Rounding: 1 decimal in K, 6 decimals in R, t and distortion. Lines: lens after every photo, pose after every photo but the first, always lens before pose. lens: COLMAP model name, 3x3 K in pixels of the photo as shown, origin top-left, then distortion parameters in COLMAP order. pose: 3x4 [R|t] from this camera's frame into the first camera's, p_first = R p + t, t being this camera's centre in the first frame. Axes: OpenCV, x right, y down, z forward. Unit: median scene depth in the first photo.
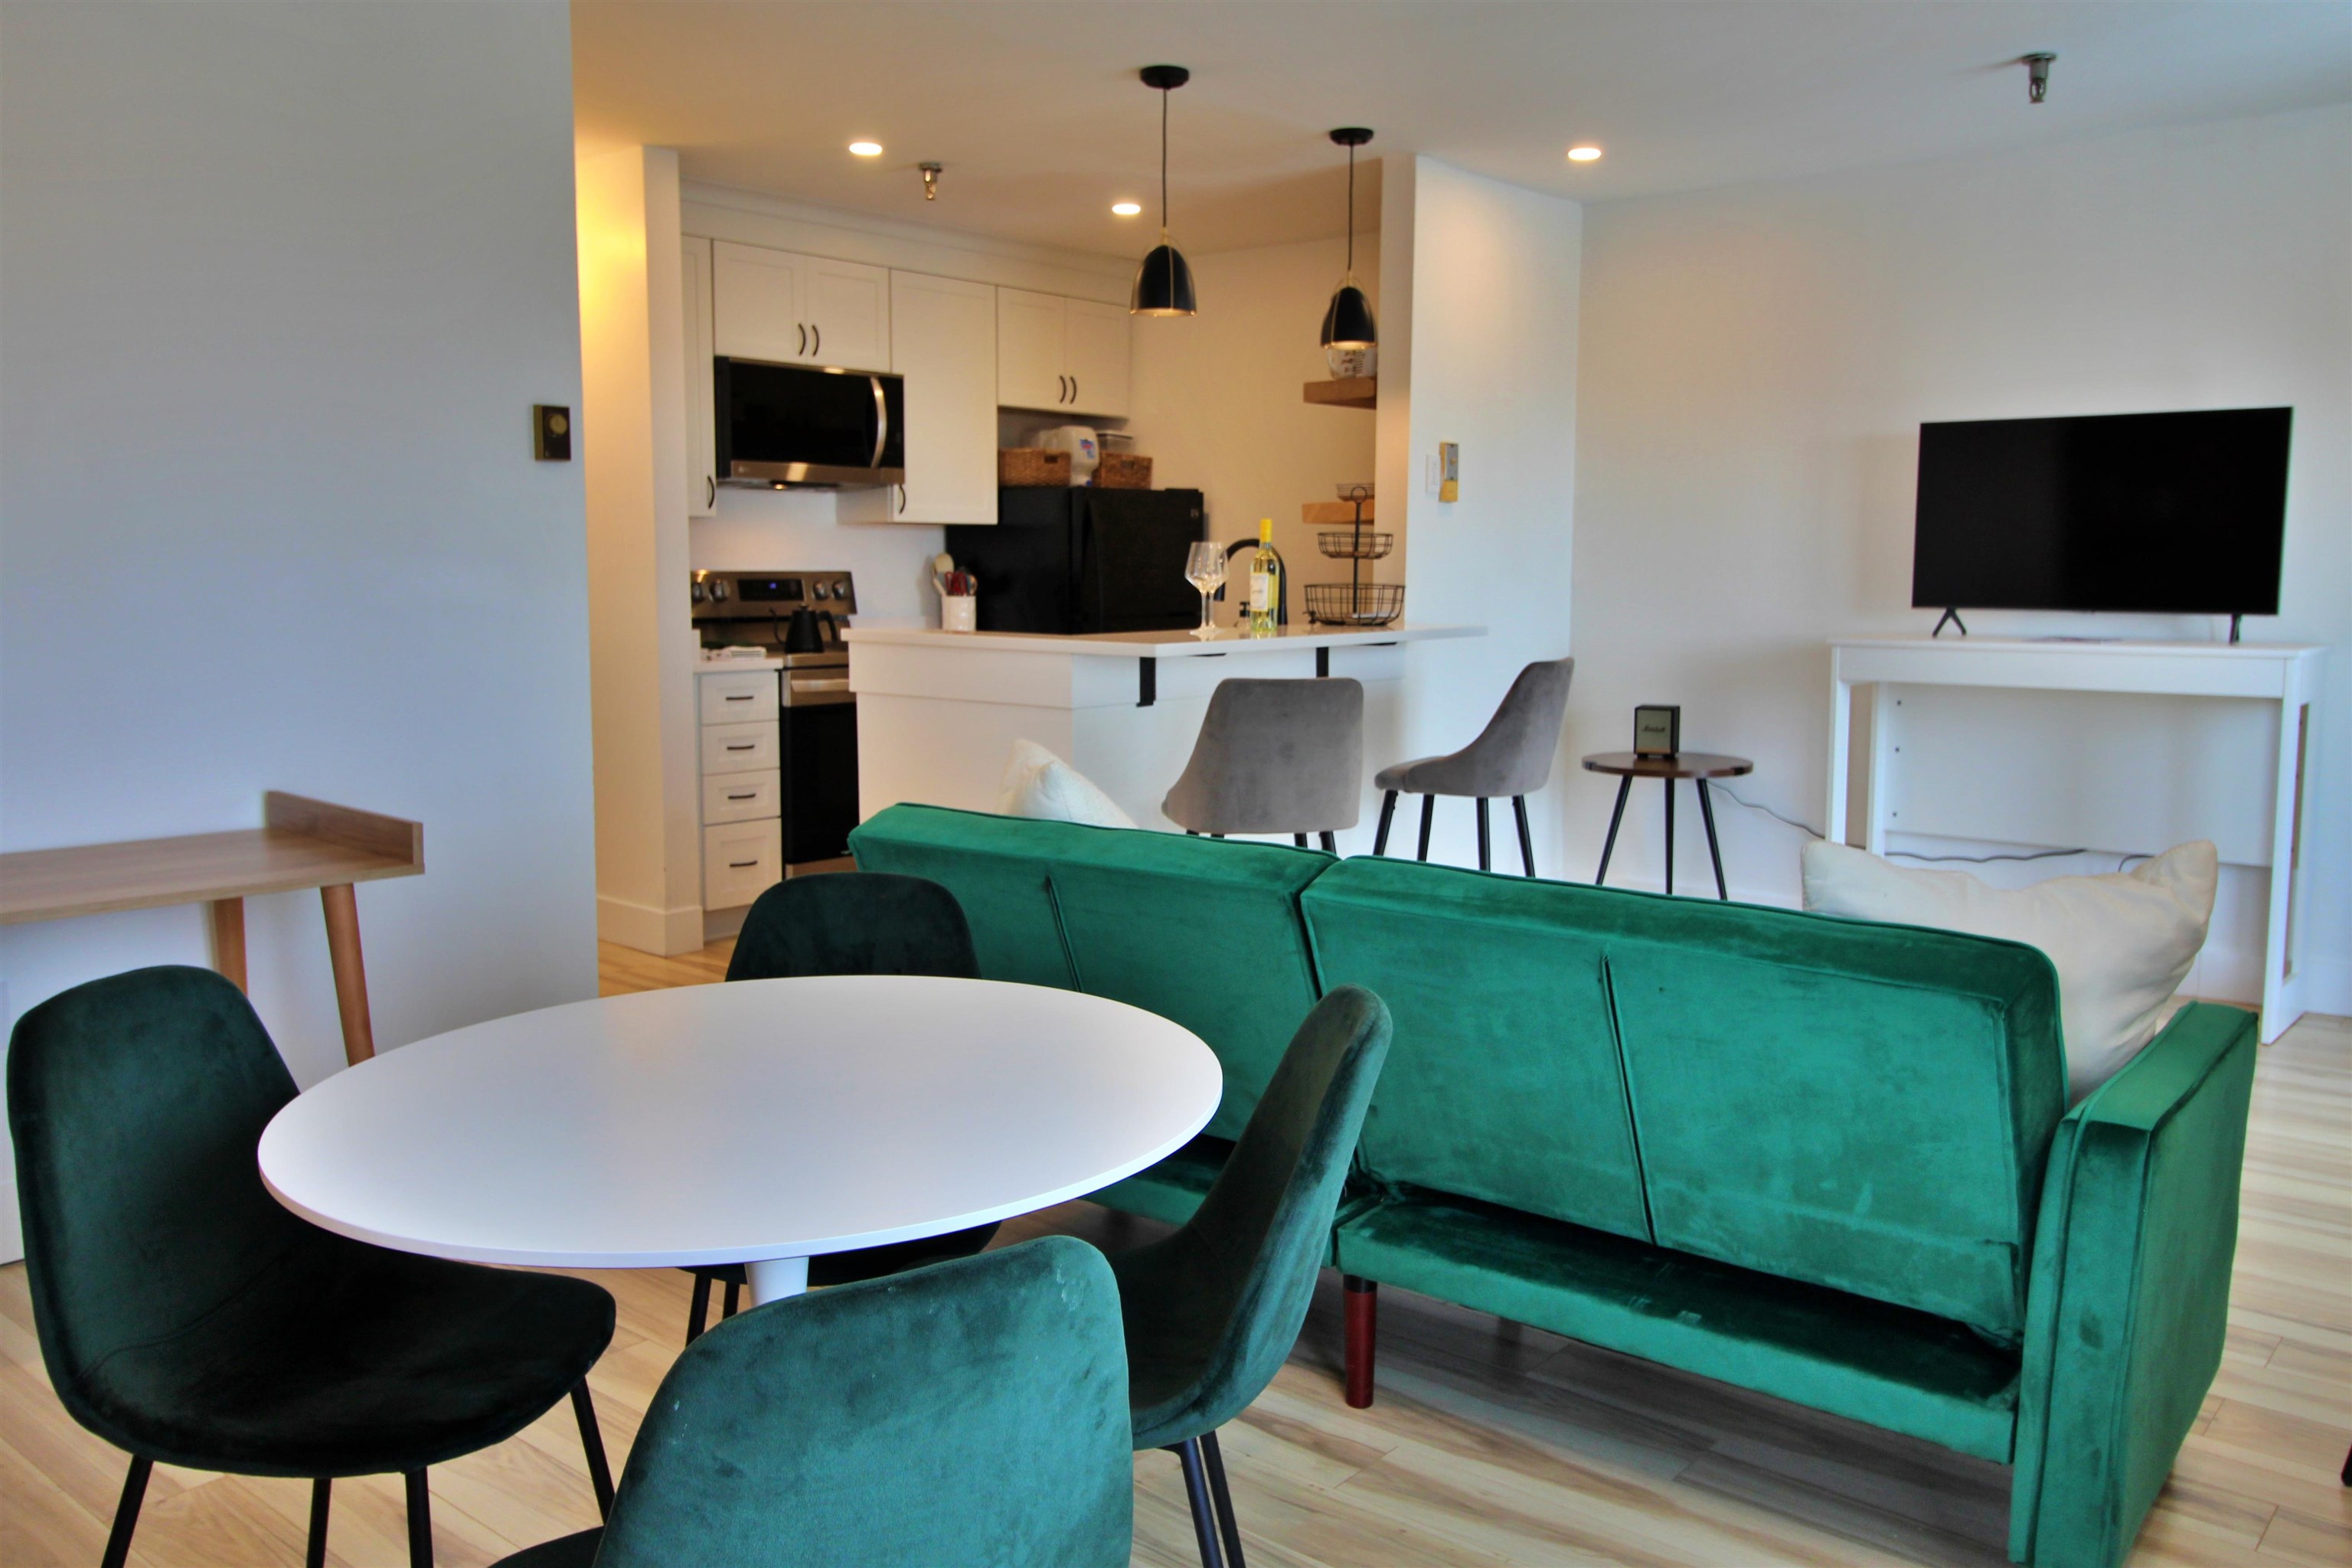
lens RADIAL K [[1810.9, 0, 1185.7], [0, 1810.9, 769.5], [0, 0, 1]] dist [0.005203, -0.002253]
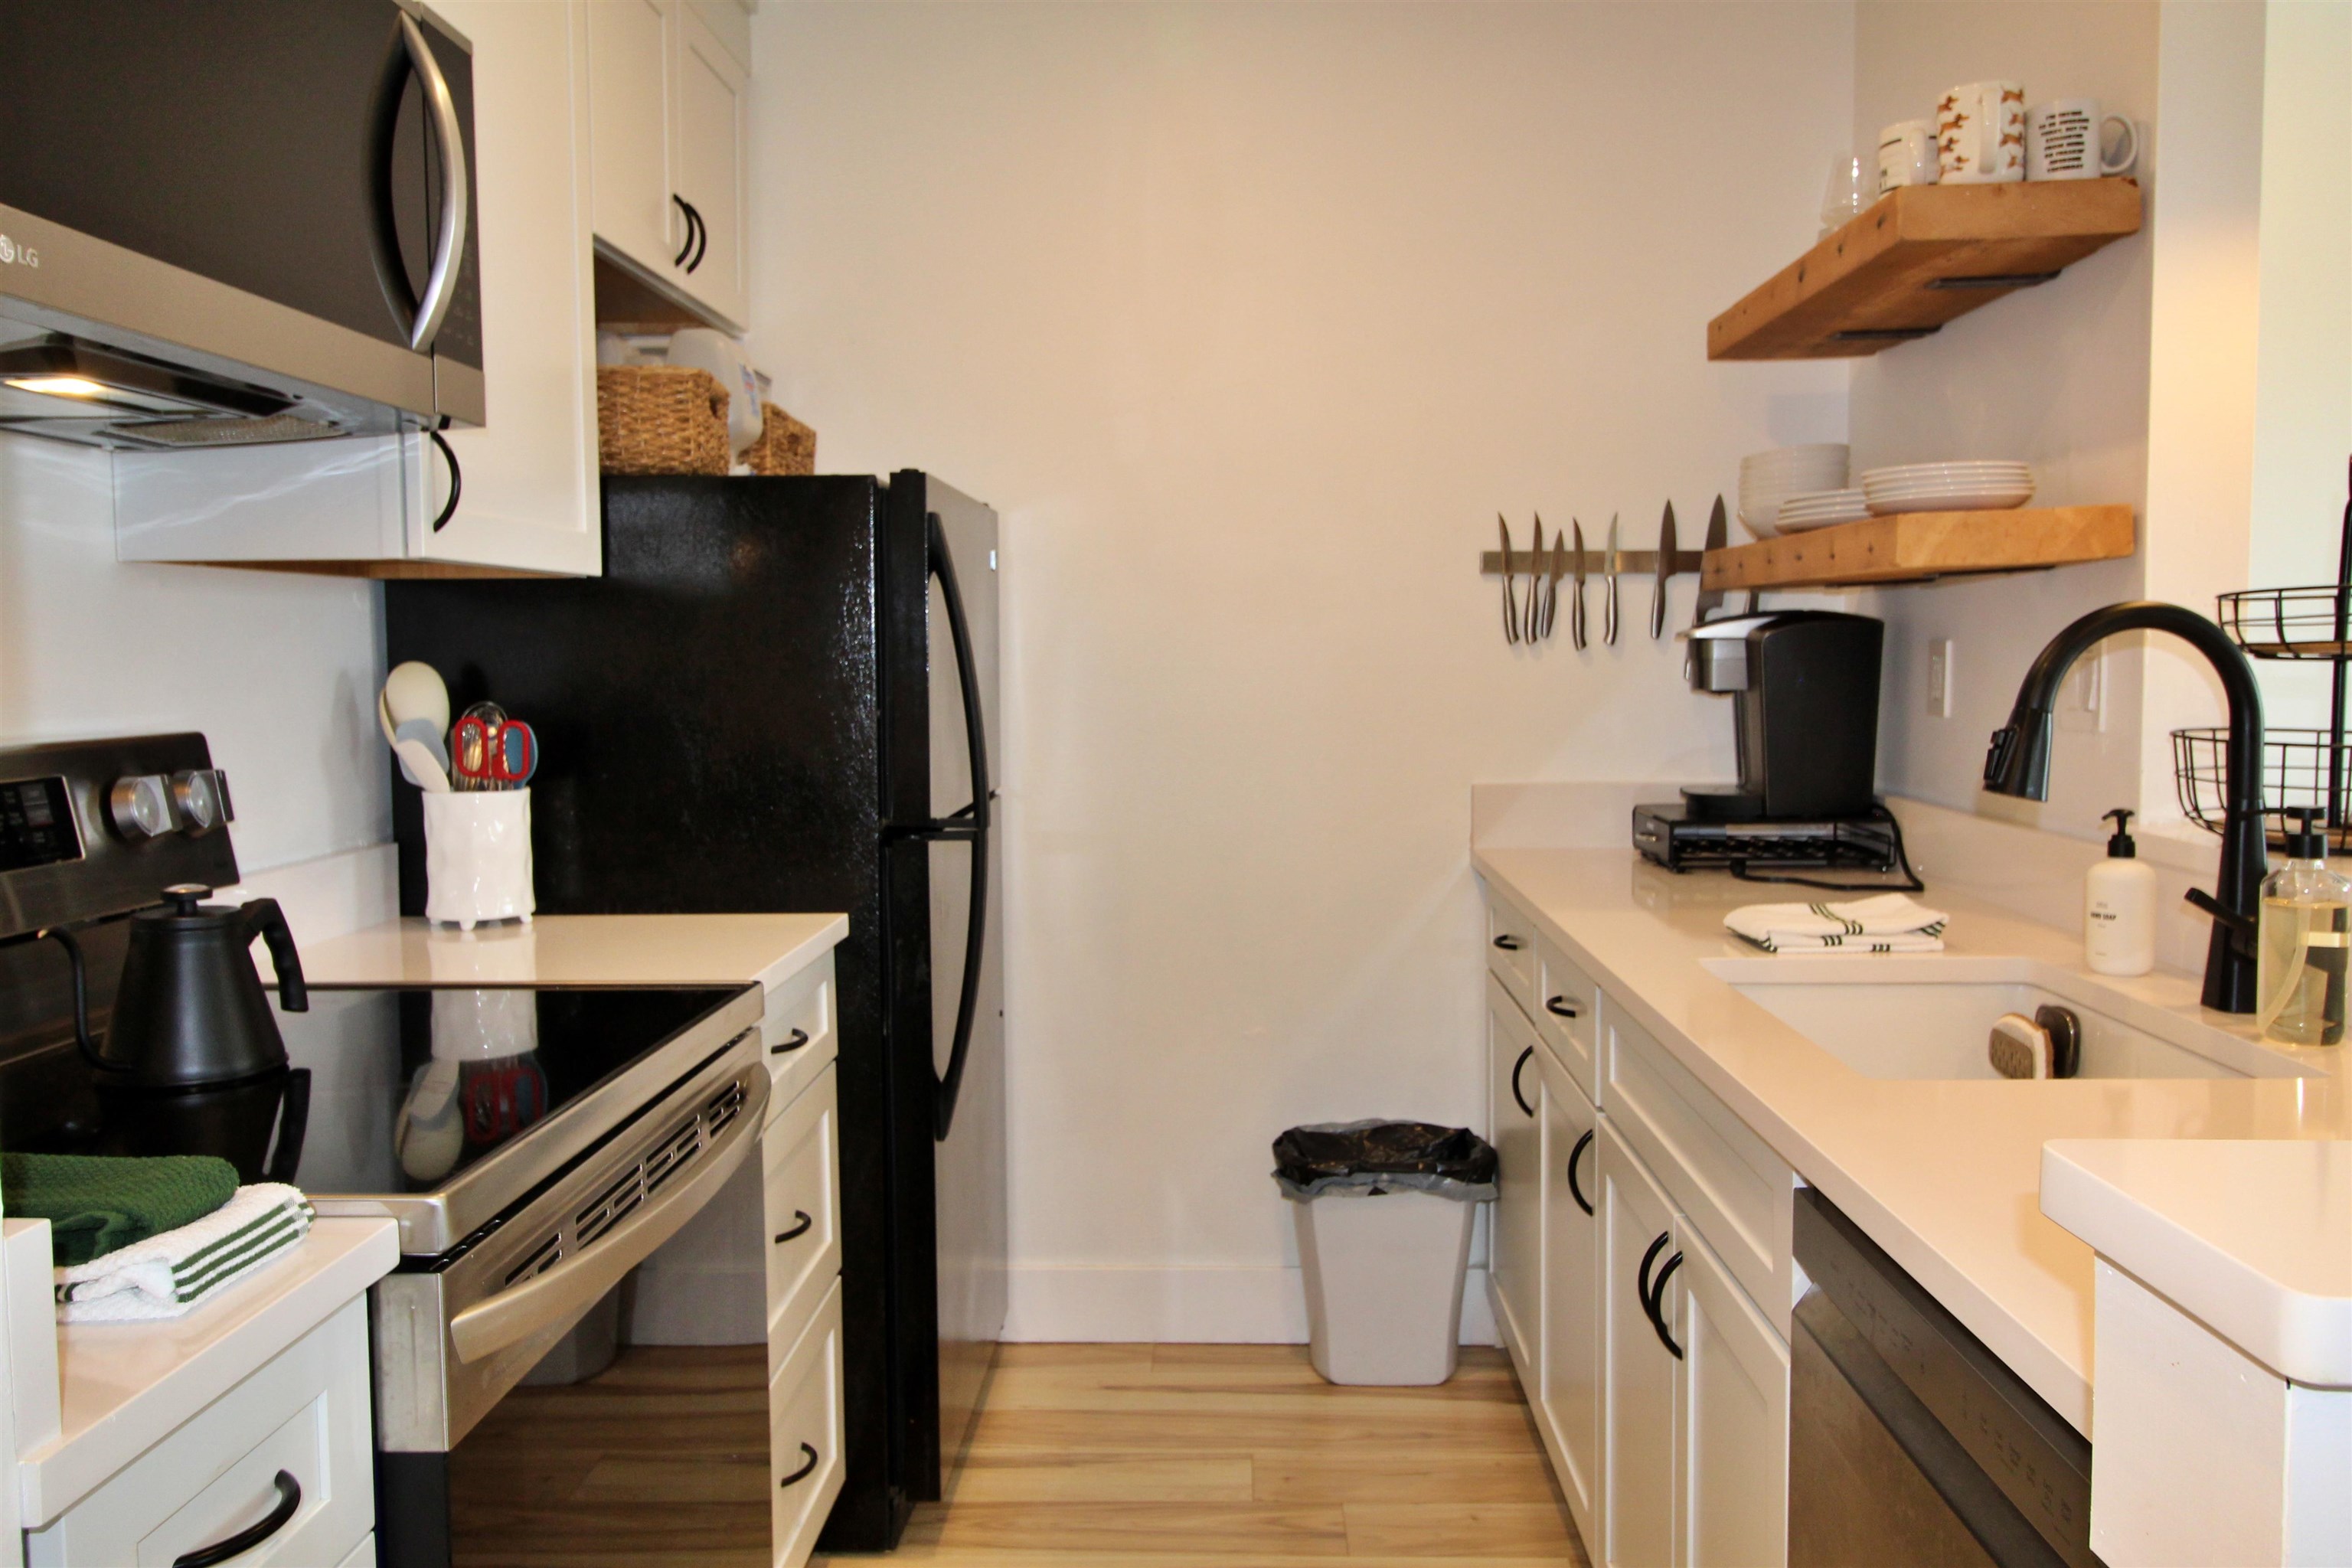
lens RADIAL K [[1781.5, 0, 1188.9], [0, 1781.5, 763.2], [0, 0, 1]] dist [0.005342, 0.000238]
pose [[0.786119, -0.051166, 0.615954, -0.249471], [0.084875, 0.996063, -0.025582, -0.089886], [-0.612220, 0.072389, 0.787366, 0.729765]]
